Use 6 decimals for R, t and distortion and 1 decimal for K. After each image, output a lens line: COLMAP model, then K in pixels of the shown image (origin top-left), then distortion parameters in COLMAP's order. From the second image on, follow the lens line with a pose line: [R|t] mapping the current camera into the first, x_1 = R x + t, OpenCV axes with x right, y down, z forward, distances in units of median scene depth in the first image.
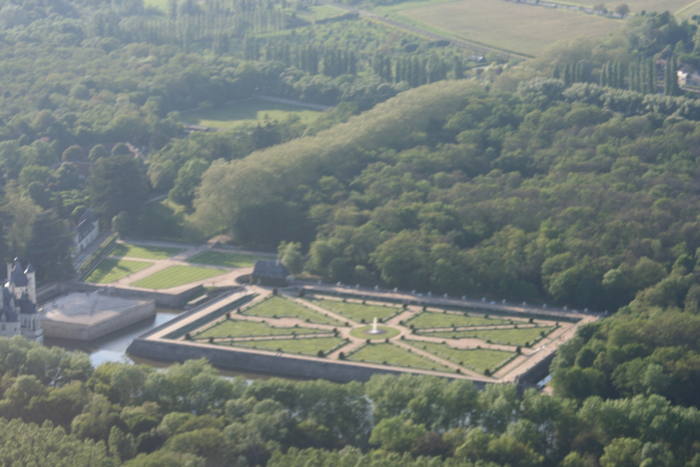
lens RADIAL K [[2462.3, 0, 350.0], [0, 2462.3, 233.5], [0, 0, 1]] dist [0.050060, -3.099463]
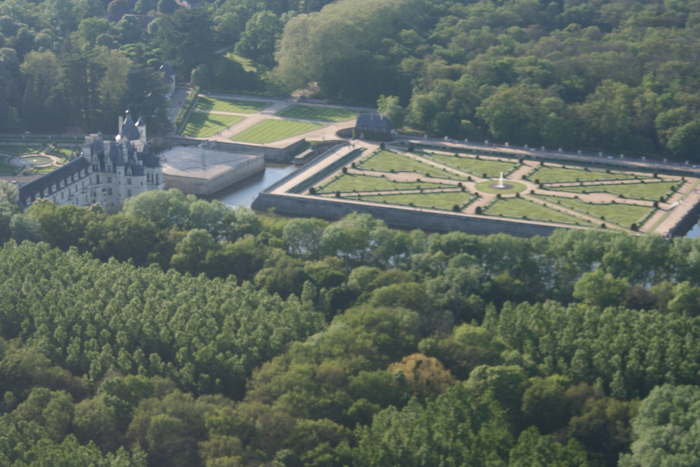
lens RADIAL K [[2462.3, 0, 350.0], [0, 2462.3, 233.5], [0, 0, 1]] dist [0.050060, -3.099463]
pose [[0.998383, 0.000215, 0.056851, -0.102304], [-0.003422, 0.998408, 0.056305, 0.003245], [-0.056748, -0.056408, 0.996794, 0.017115]]
